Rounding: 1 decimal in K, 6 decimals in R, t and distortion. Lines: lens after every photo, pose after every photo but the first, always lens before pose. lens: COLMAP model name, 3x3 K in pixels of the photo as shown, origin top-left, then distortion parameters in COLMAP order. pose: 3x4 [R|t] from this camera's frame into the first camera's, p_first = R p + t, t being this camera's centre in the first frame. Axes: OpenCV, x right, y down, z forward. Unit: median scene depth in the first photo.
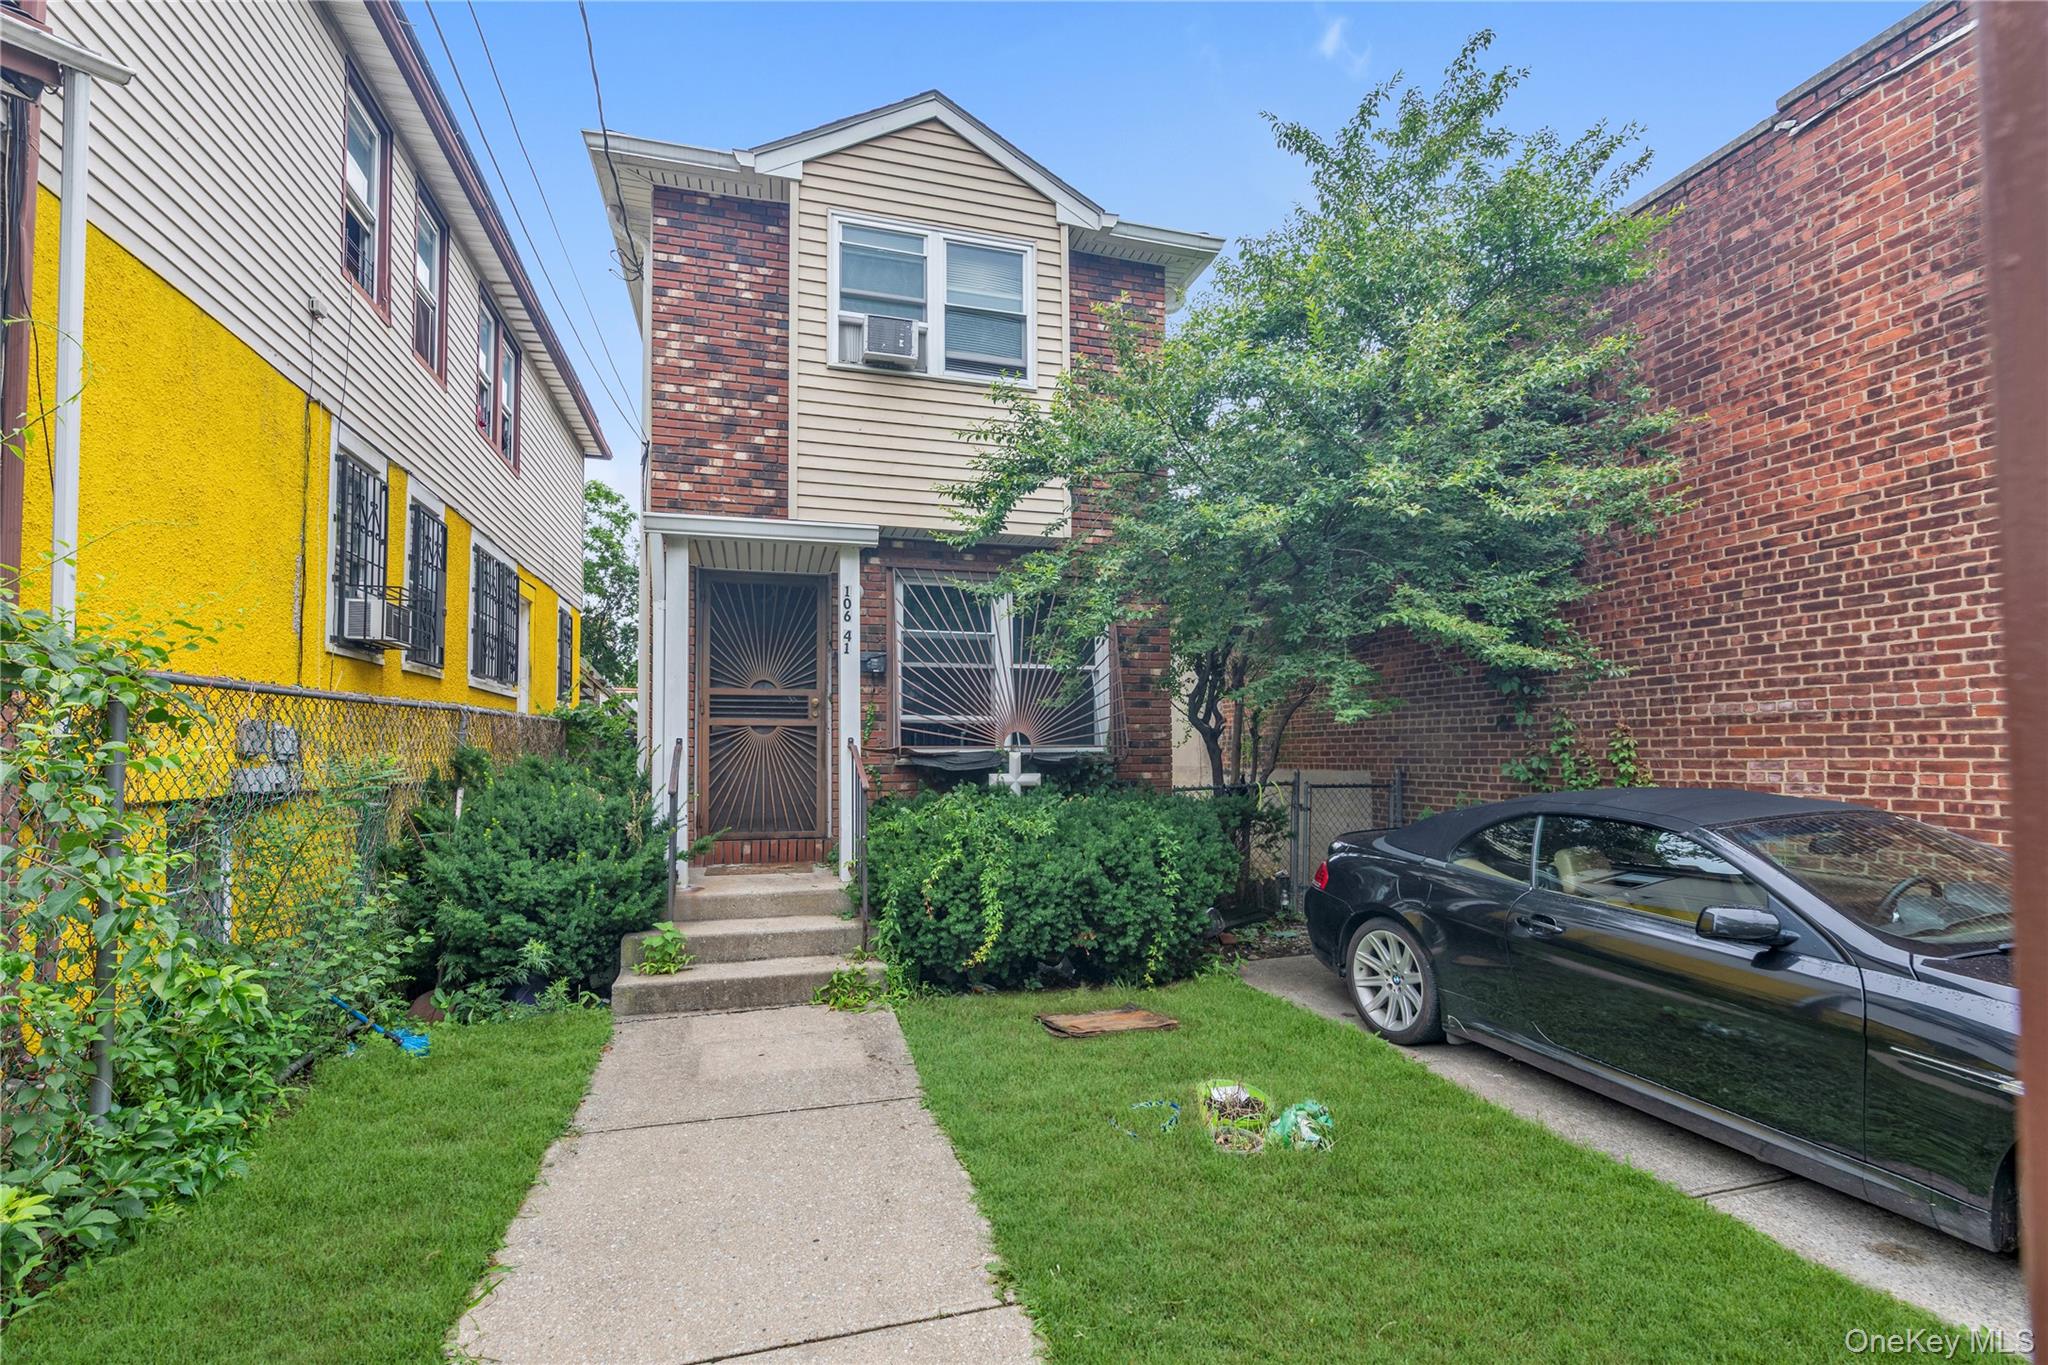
lens RADIAL K [[893.8, 0, 1018.0], [0, 893.8, 711.0], [0, 0, 1]] dist [0.001444, -0.000075]
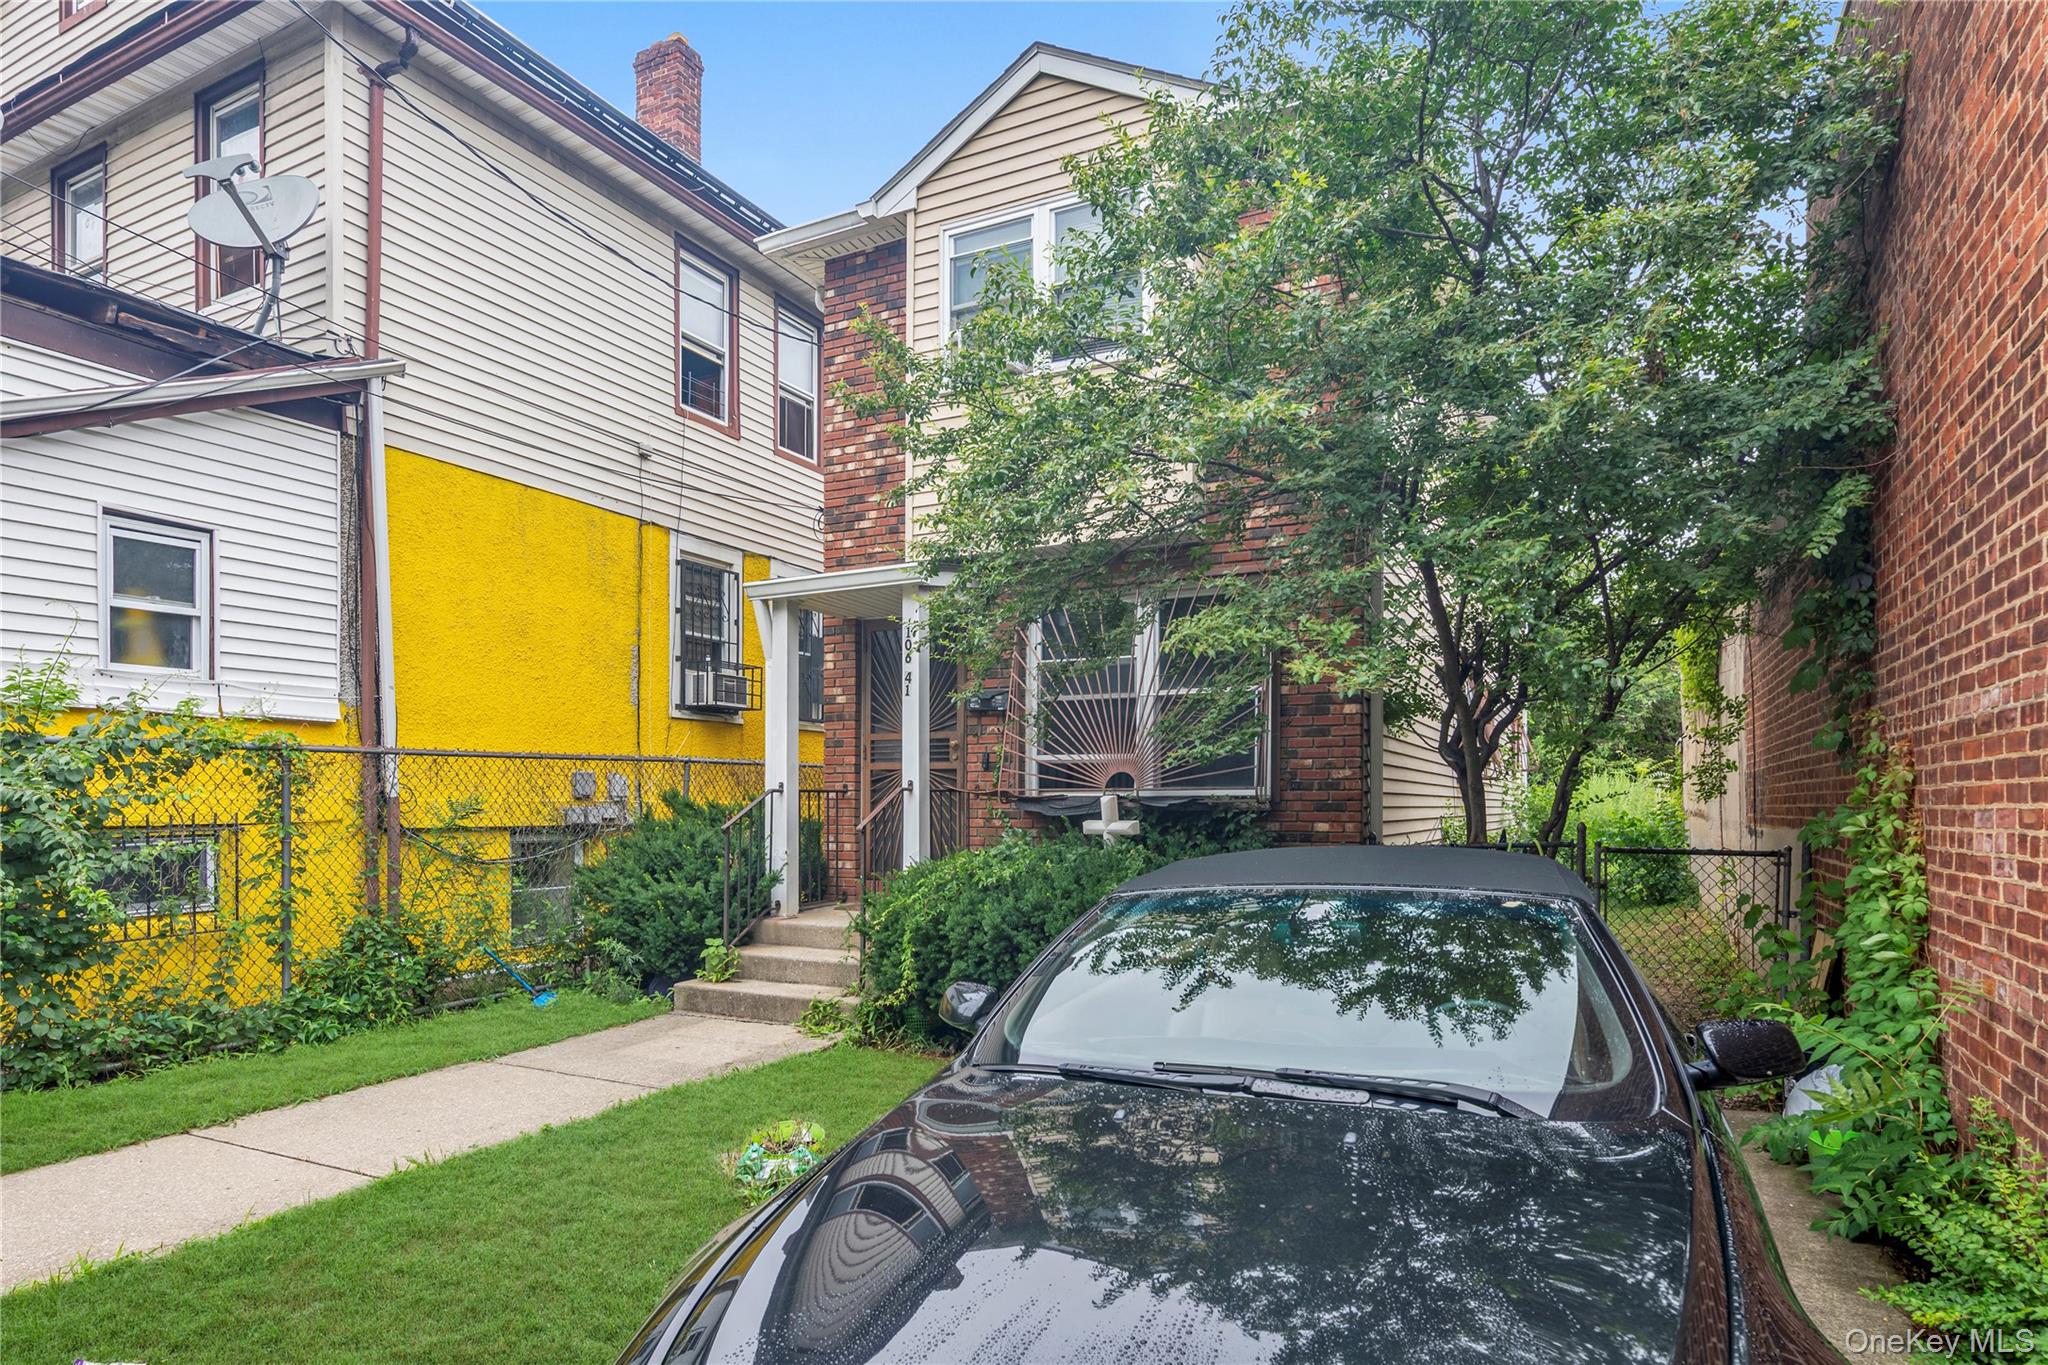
lens RADIAL K [[1156.8, 0, 1010.8], [0, 1156.8, 808.4], [0, 0, 1]] dist [-0.003977, -0.000637]
pose [[0.719797, 0.007336, -0.694146, 0.710220], [0.027691, 0.998845, 0.039270, 0.012140], [0.693632, -0.047488, 0.718763, 0.138055]]
